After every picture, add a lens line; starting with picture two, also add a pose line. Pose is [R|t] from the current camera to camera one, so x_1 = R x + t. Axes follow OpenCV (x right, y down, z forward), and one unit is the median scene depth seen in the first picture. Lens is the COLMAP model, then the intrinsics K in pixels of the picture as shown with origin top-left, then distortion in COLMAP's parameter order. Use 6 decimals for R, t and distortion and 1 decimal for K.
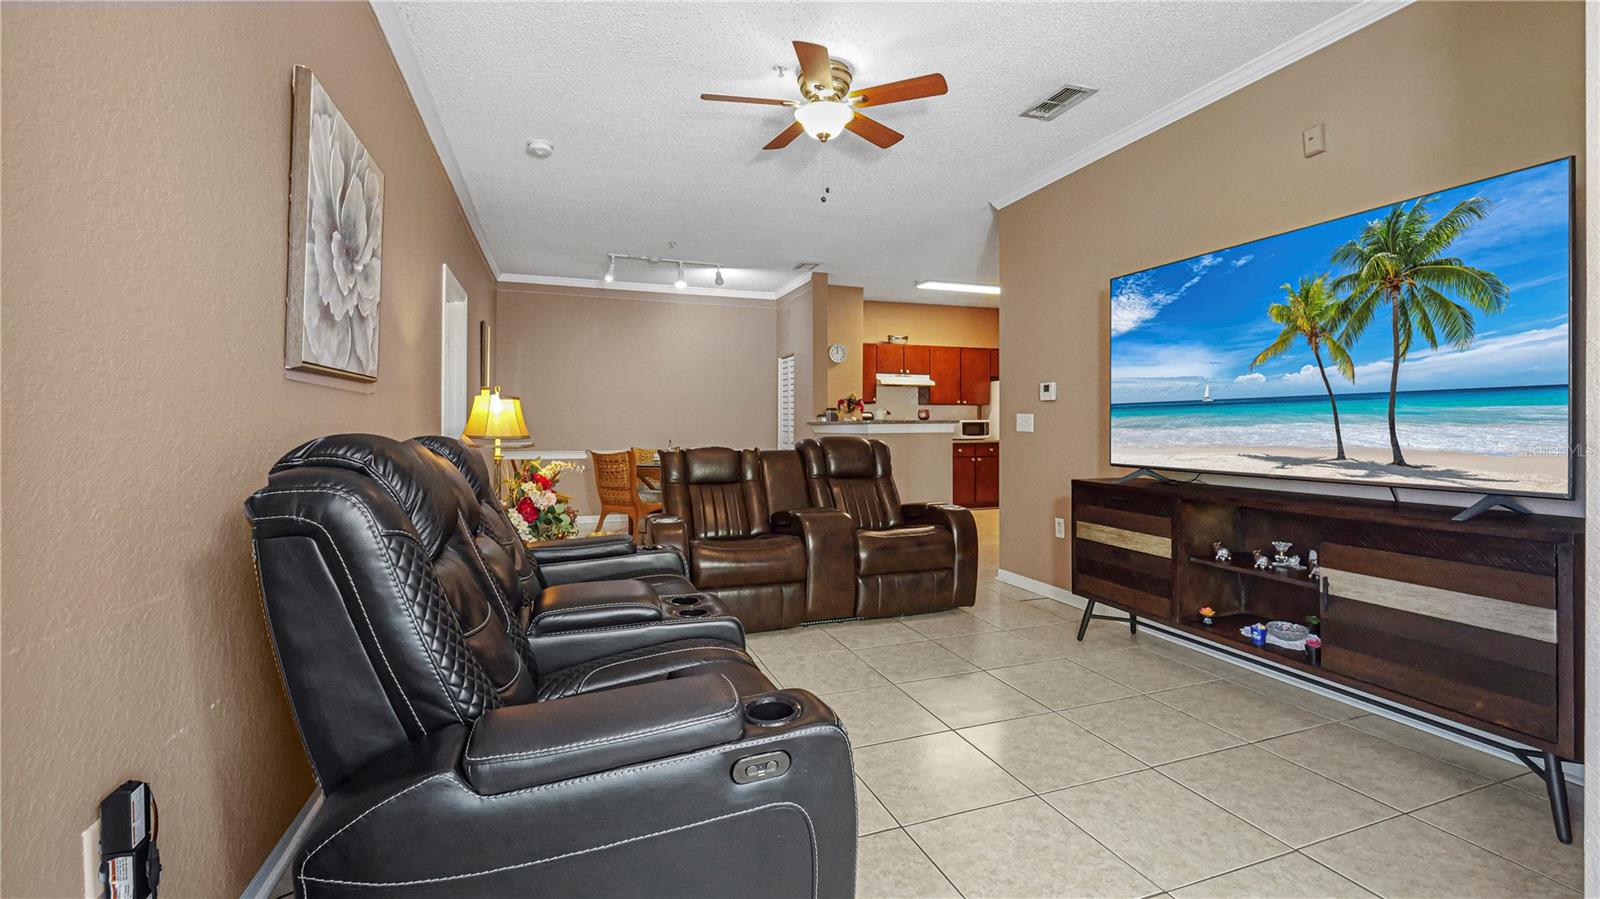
lens RADIAL K [[661.6, 0, 812.3], [0, 661.6, 427.3], [0, 0, 1]] dist [-0.013002, 0.000713]
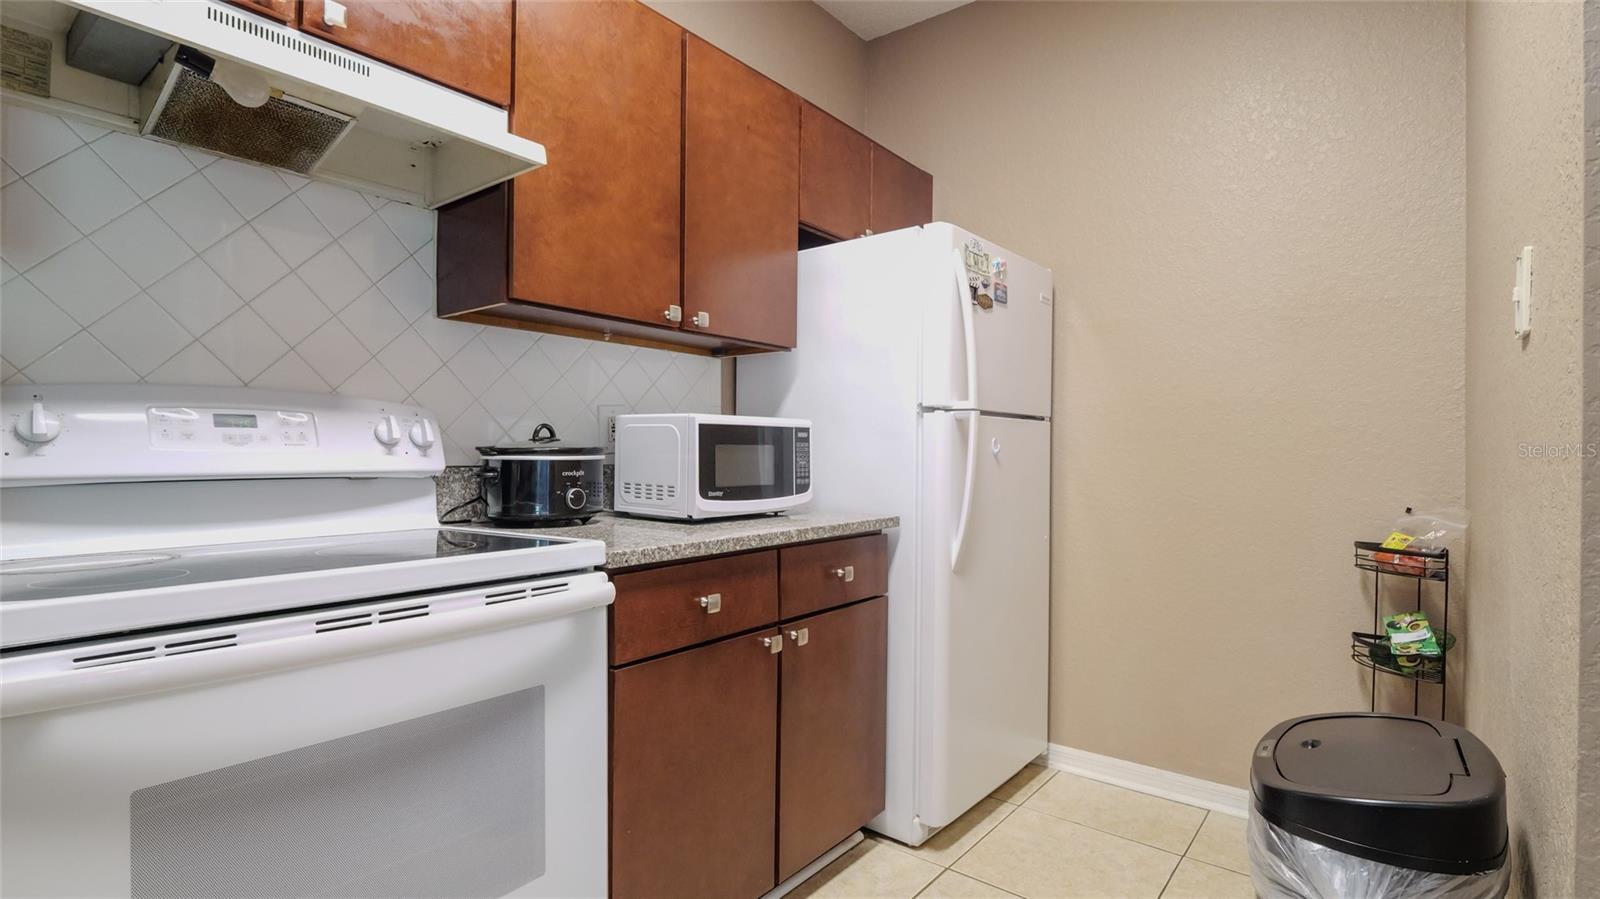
lens RADIAL K [[779.0, 0, 814.6], [0, 779.0, 448.0], [0, 0, 1]] dist [-0.007248, -0.005568]
pose [[0.860658, 0.008538, 0.509112, 0.307357], [-0.009115, 0.999958, -0.001361, -0.001365], [-0.509102, -0.003469, 0.860699, 1.681382]]
